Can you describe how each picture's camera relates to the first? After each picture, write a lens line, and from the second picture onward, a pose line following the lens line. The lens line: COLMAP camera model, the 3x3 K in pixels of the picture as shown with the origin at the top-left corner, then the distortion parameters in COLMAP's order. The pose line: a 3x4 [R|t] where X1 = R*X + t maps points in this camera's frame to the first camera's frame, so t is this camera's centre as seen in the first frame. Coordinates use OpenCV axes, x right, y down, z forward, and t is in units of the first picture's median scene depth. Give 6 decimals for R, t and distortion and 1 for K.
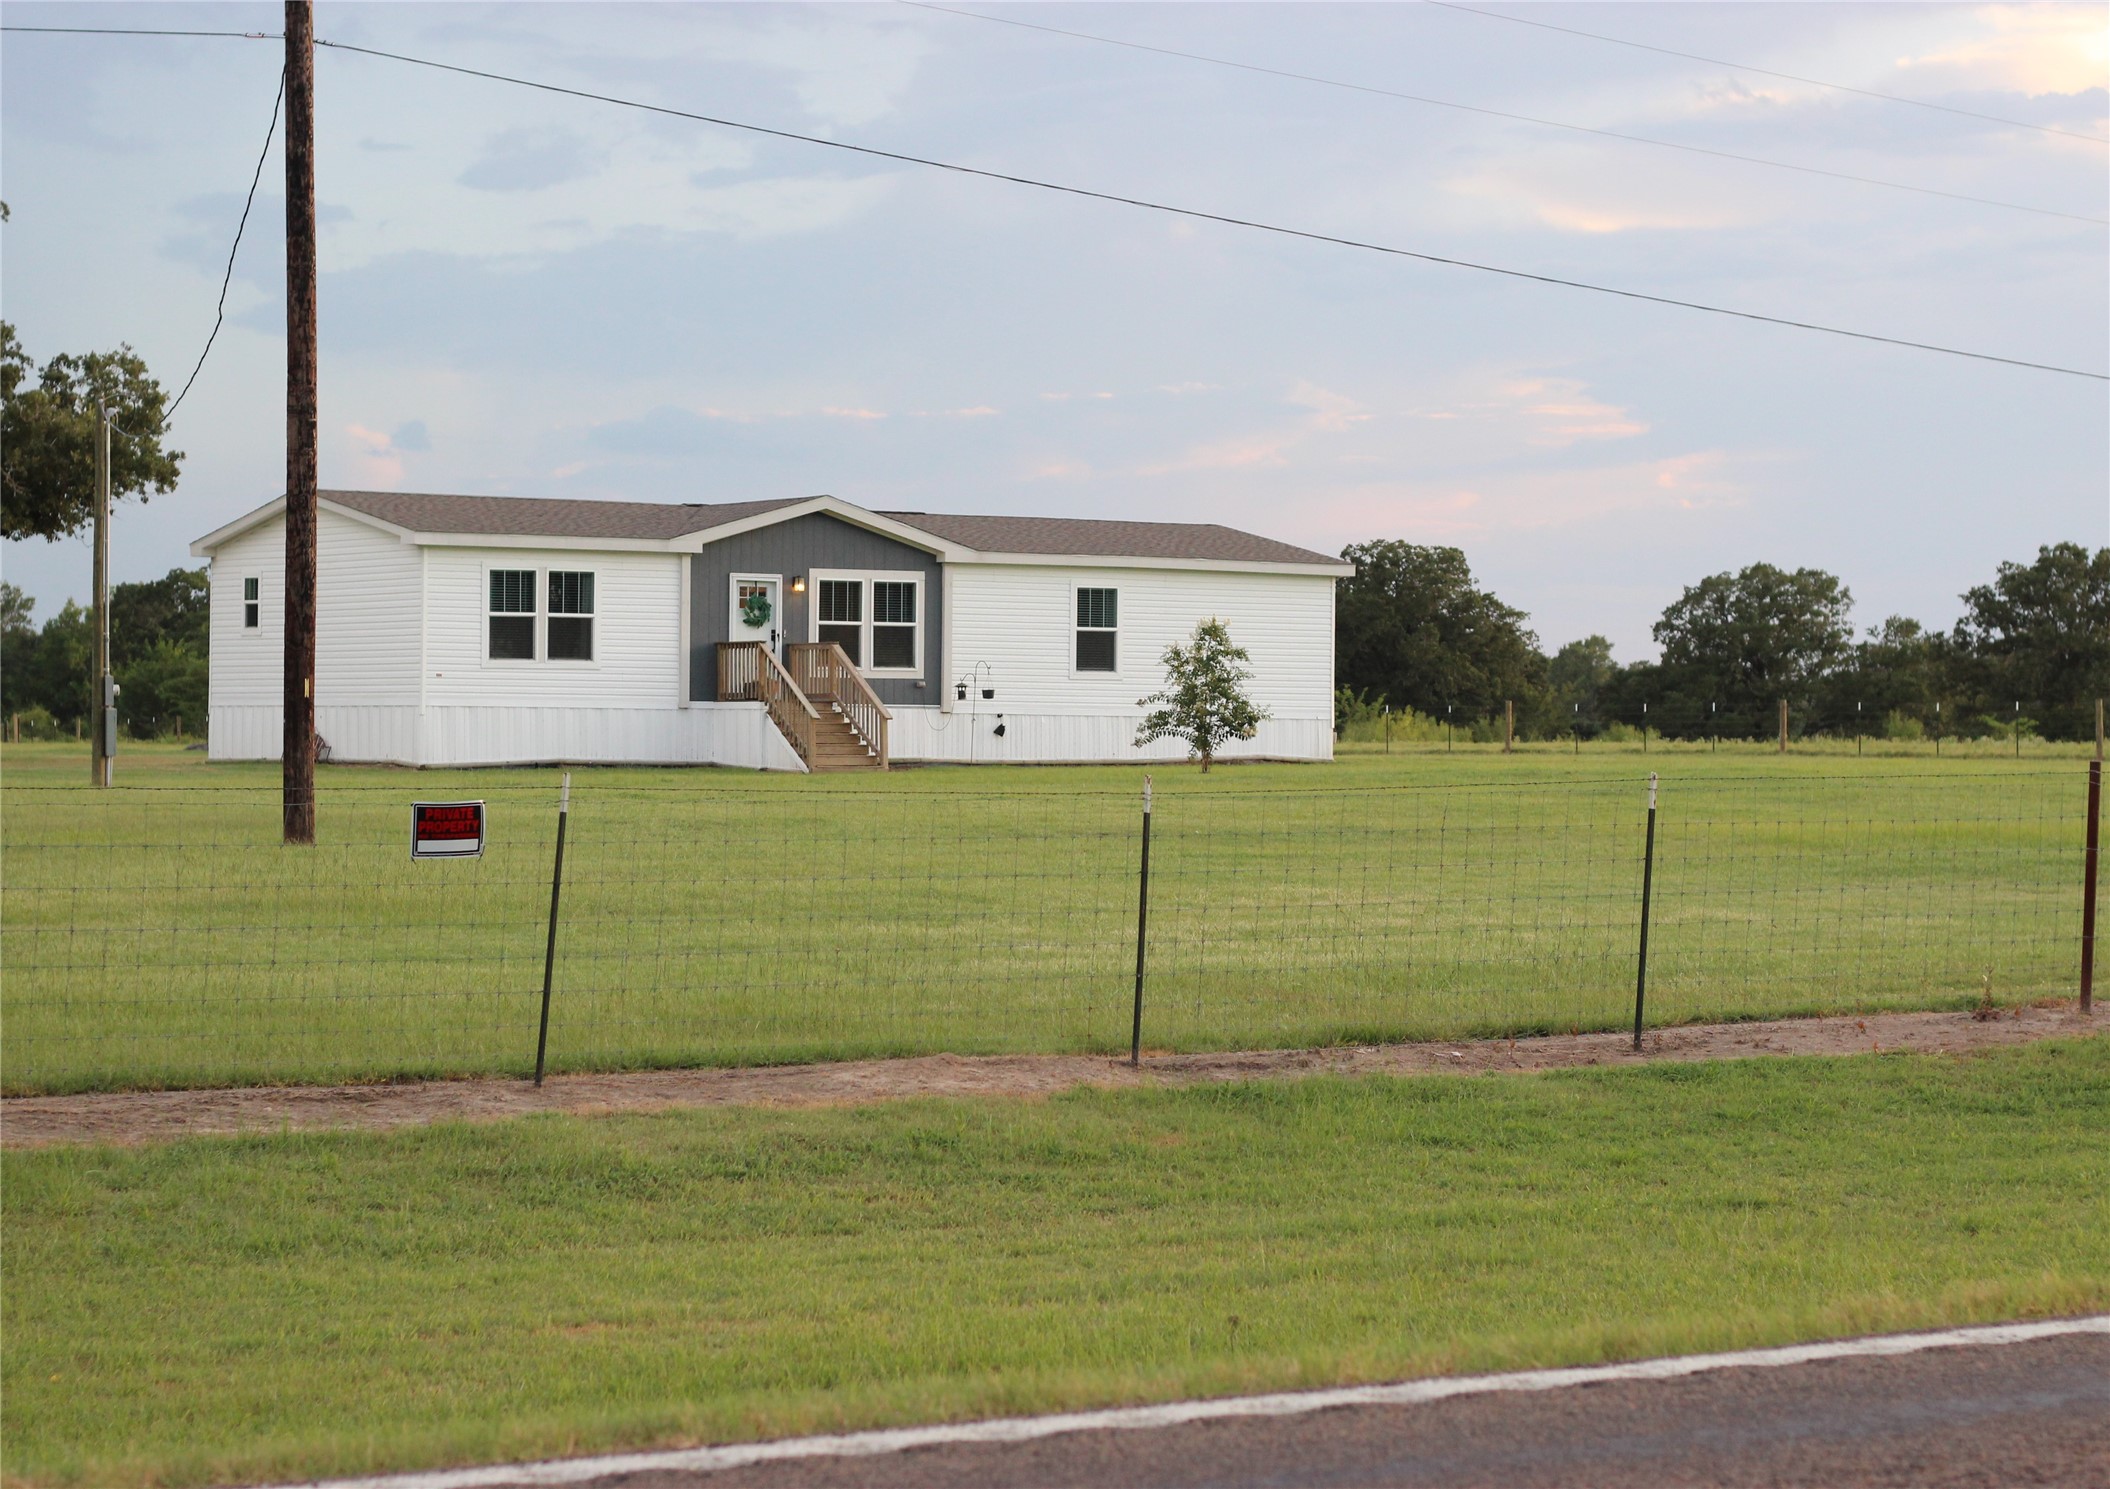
lens RADIAL K [[3711.2, 0, 1055.0], [0, 3711.2, 744.5], [0, 0, 1]] dist [0.275477, -0.021989]
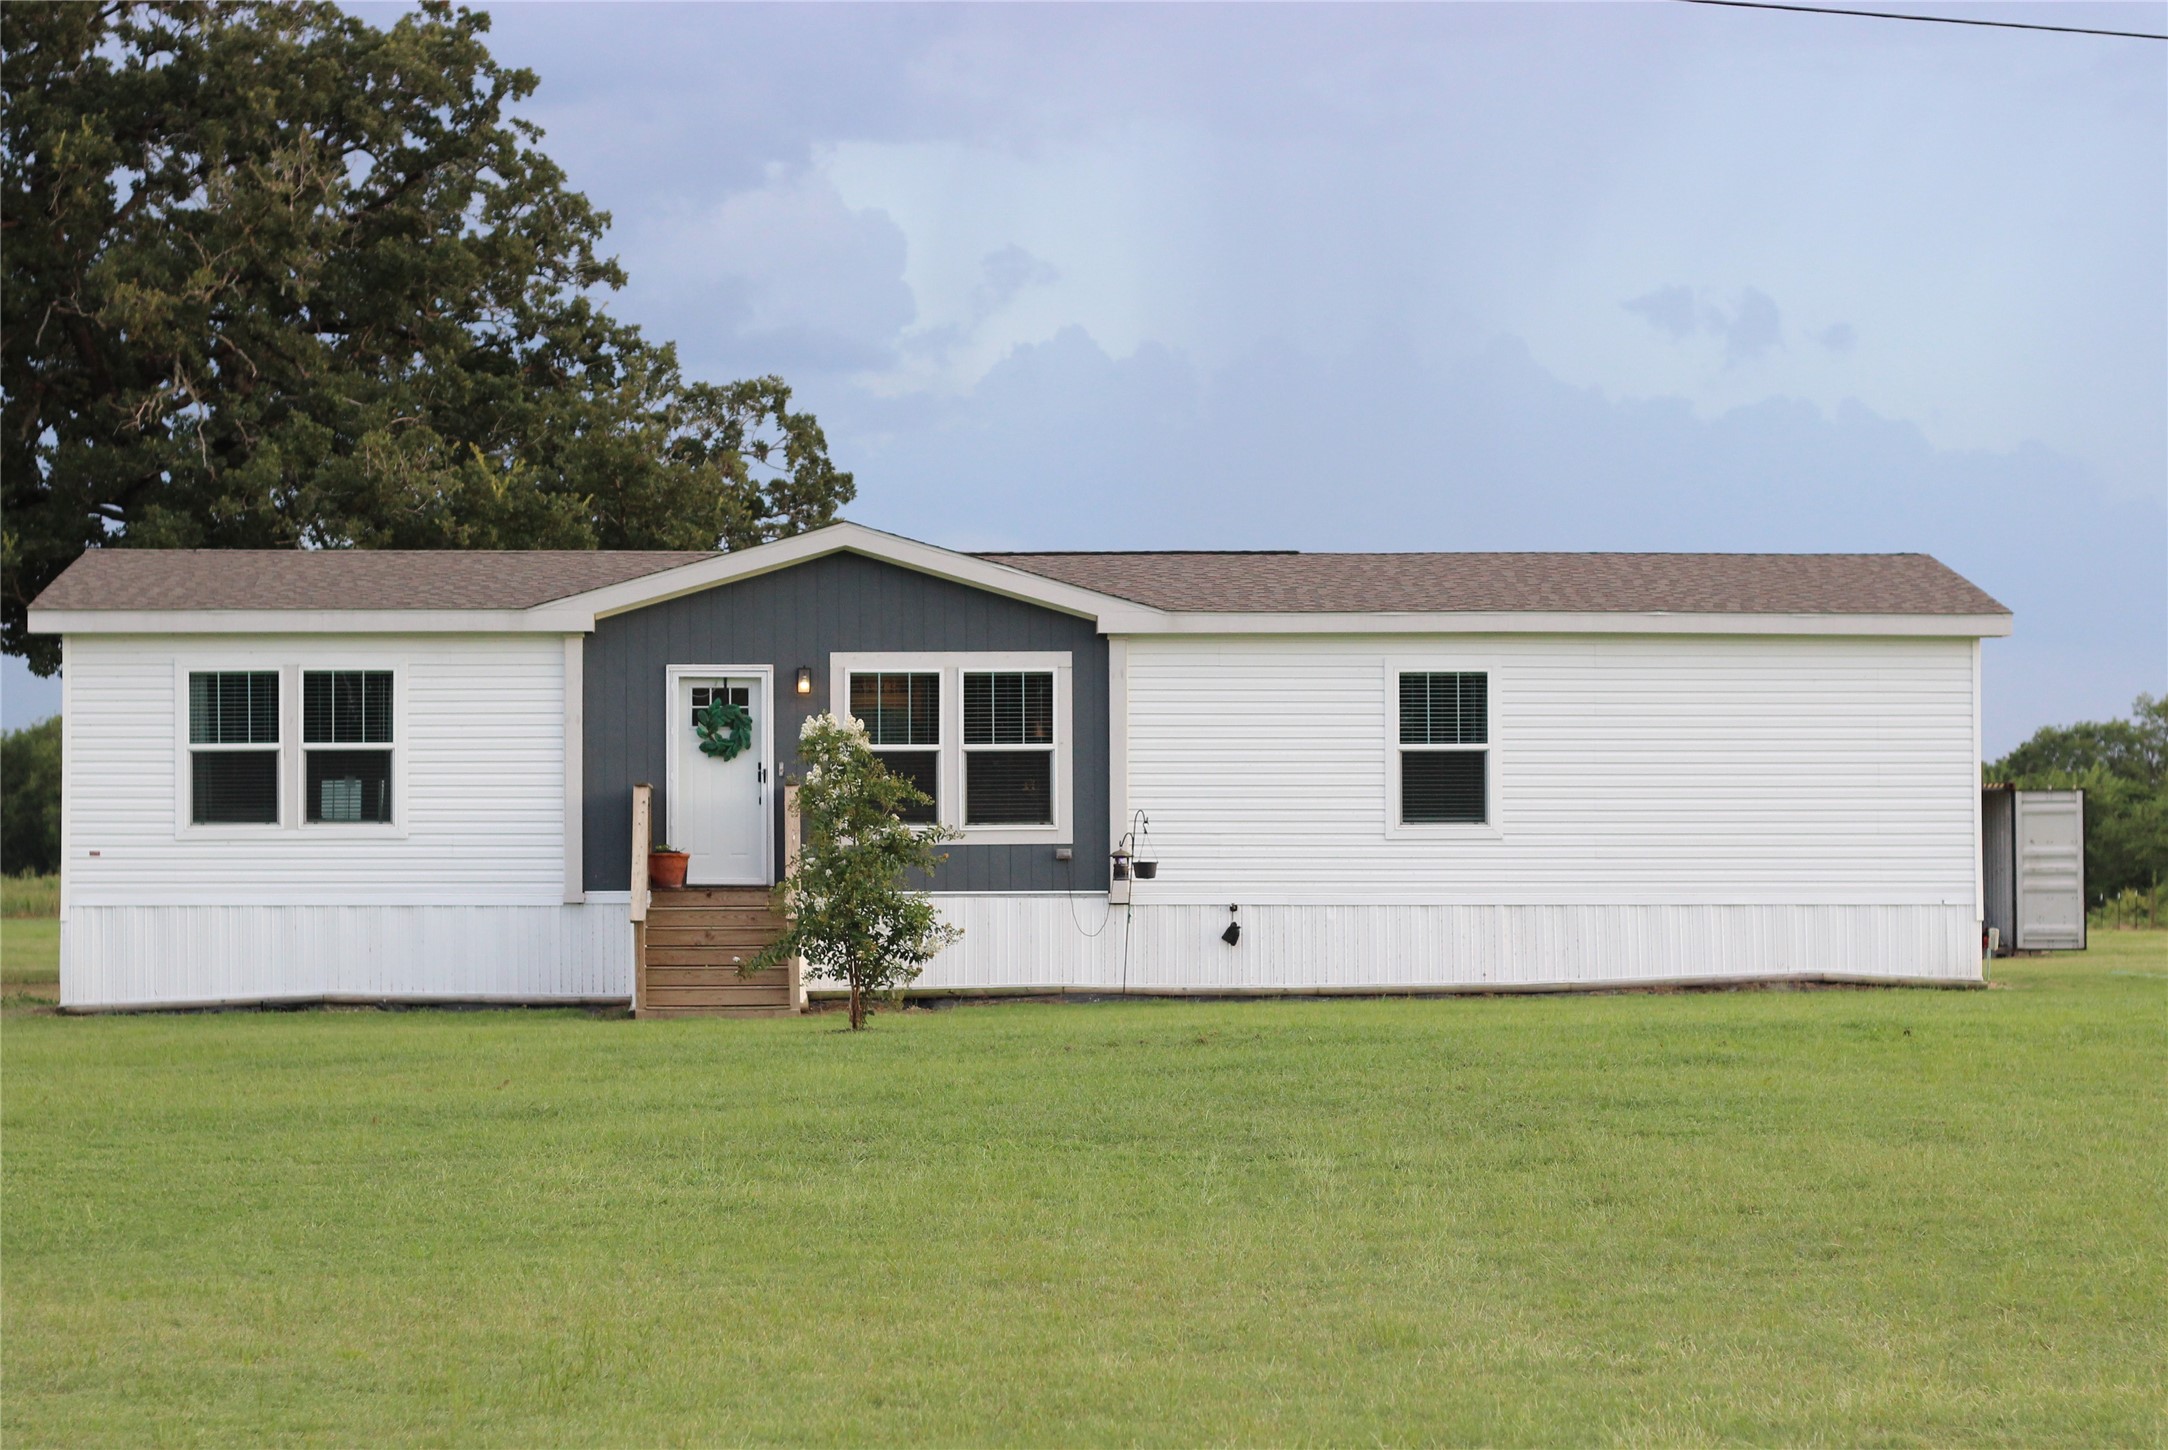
lens RADIAL K [[3897.9, 0, 1084.0], [0, 3897.9, 725.0], [0, 0, 1]] dist [-0.015542, -0.076676]
pose [[0.902898, -0.048515, -0.427109, 0.223028], [0.014954, 0.996554, -0.081584, 0.012655], [0.429595, 0.067275, 0.900512, 0.485889]]
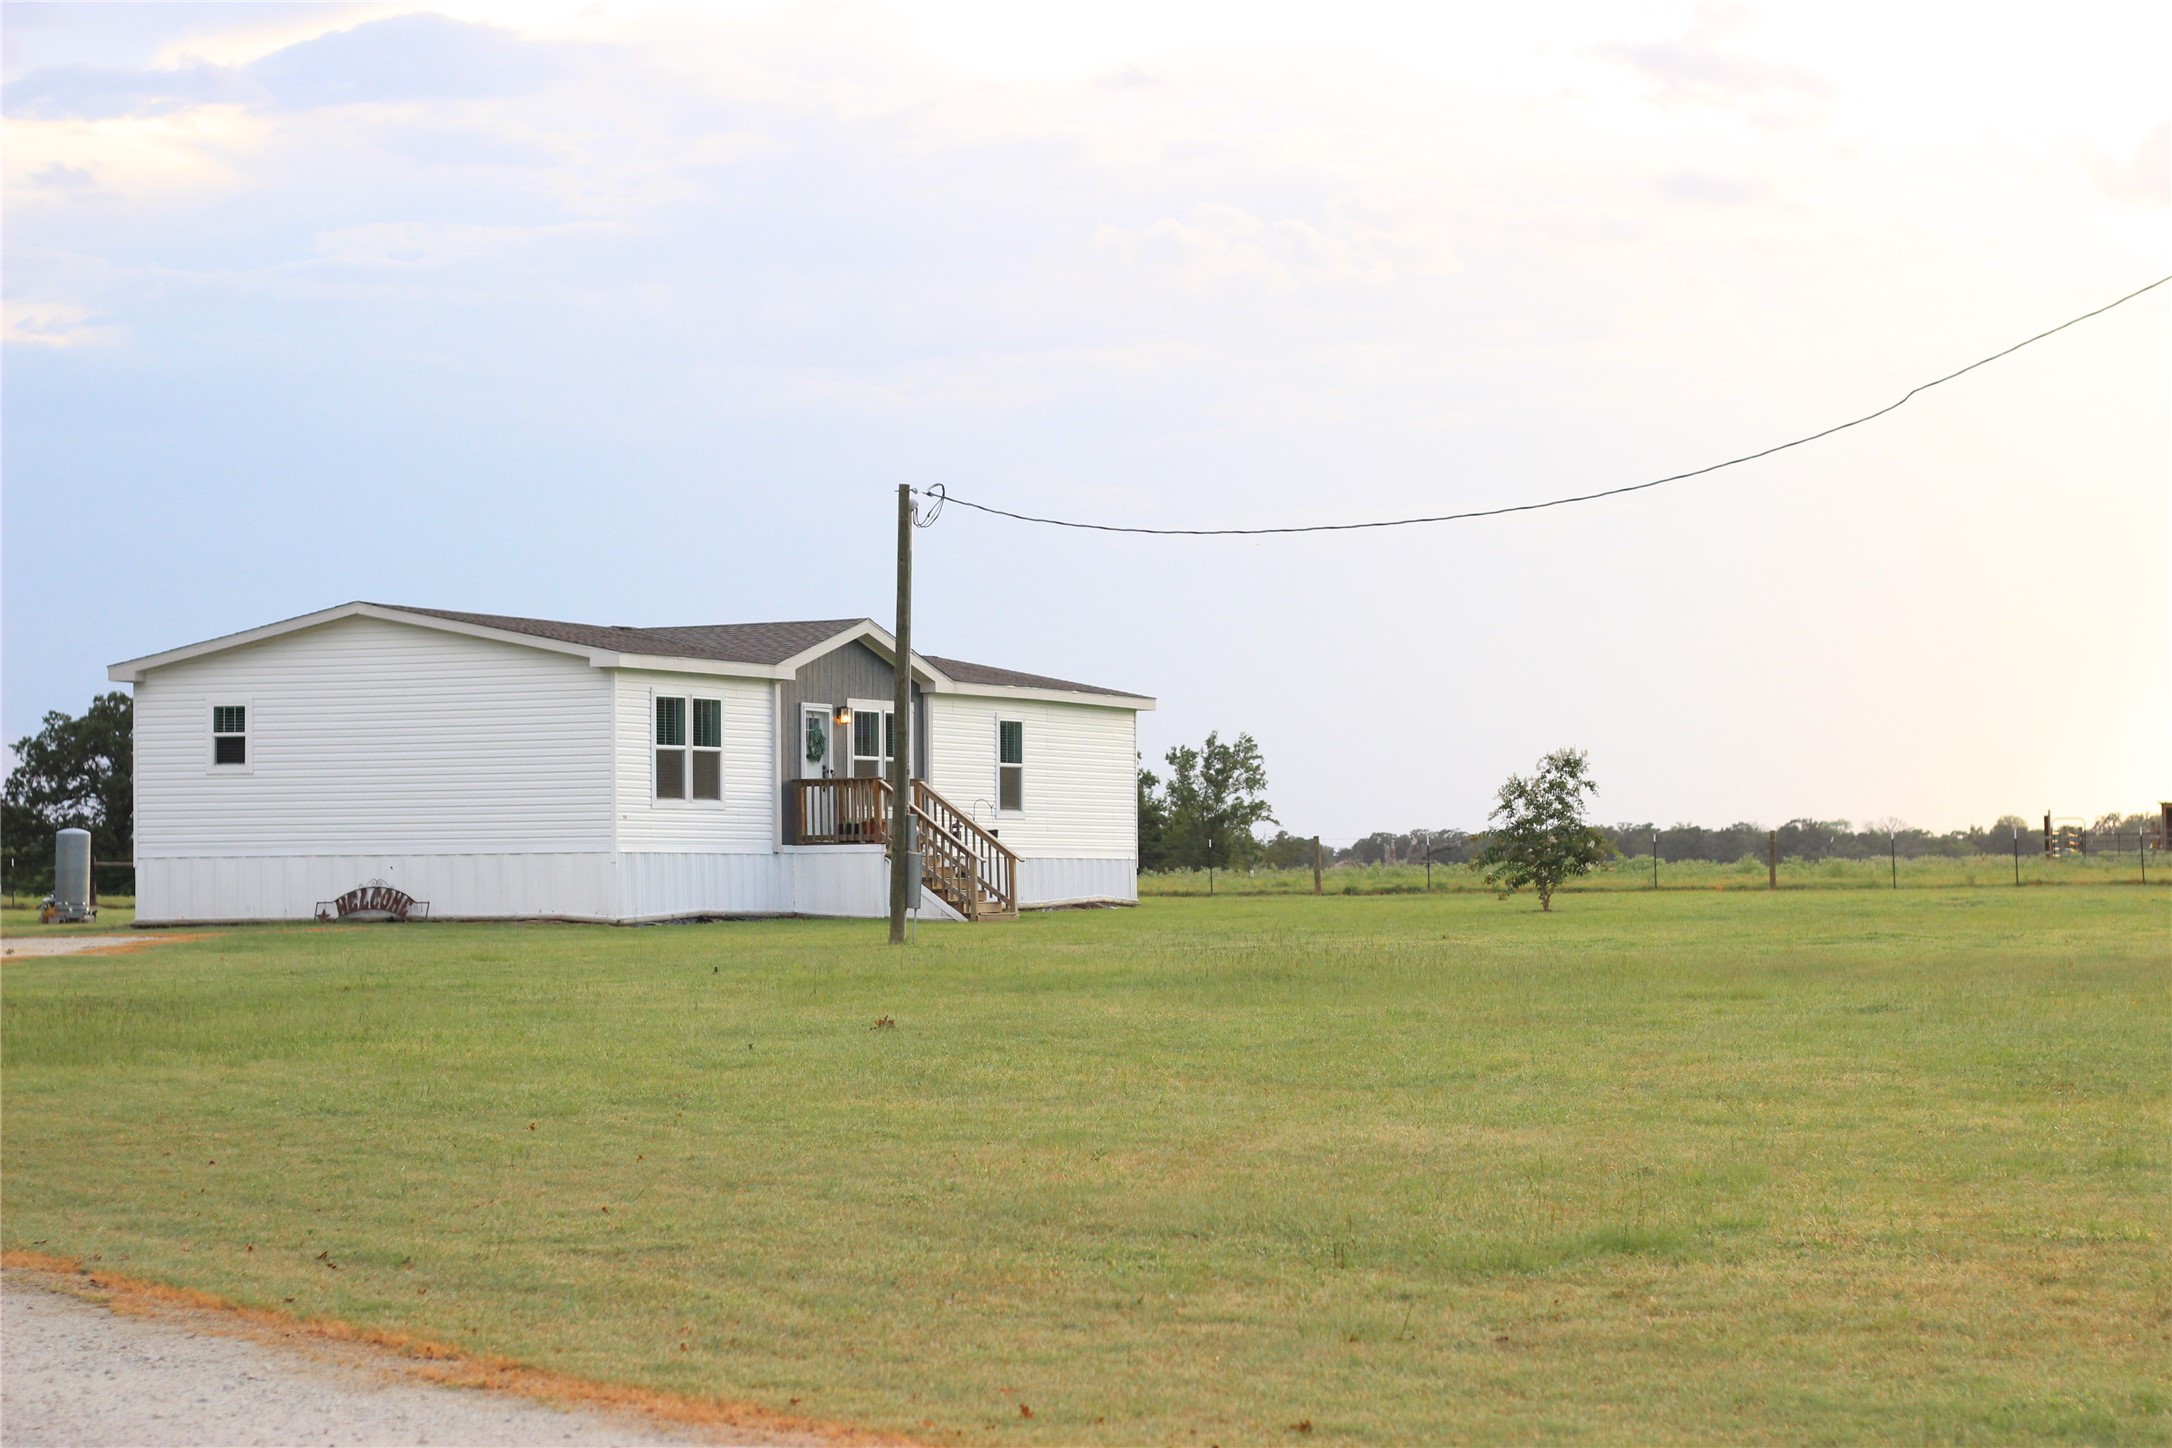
lens RADIAL K [[3905.1, 0, 1086.0], [0, 3905.1, 724.0], [0, 0, 1]] dist [-0.015542, -0.076676]
pose [[0.858594, 0.004552, 0.512636, -0.508412], [0.018638, 0.999022, -0.040088, -0.001605], [-0.512317, 0.043974, 0.857670, 0.152194]]
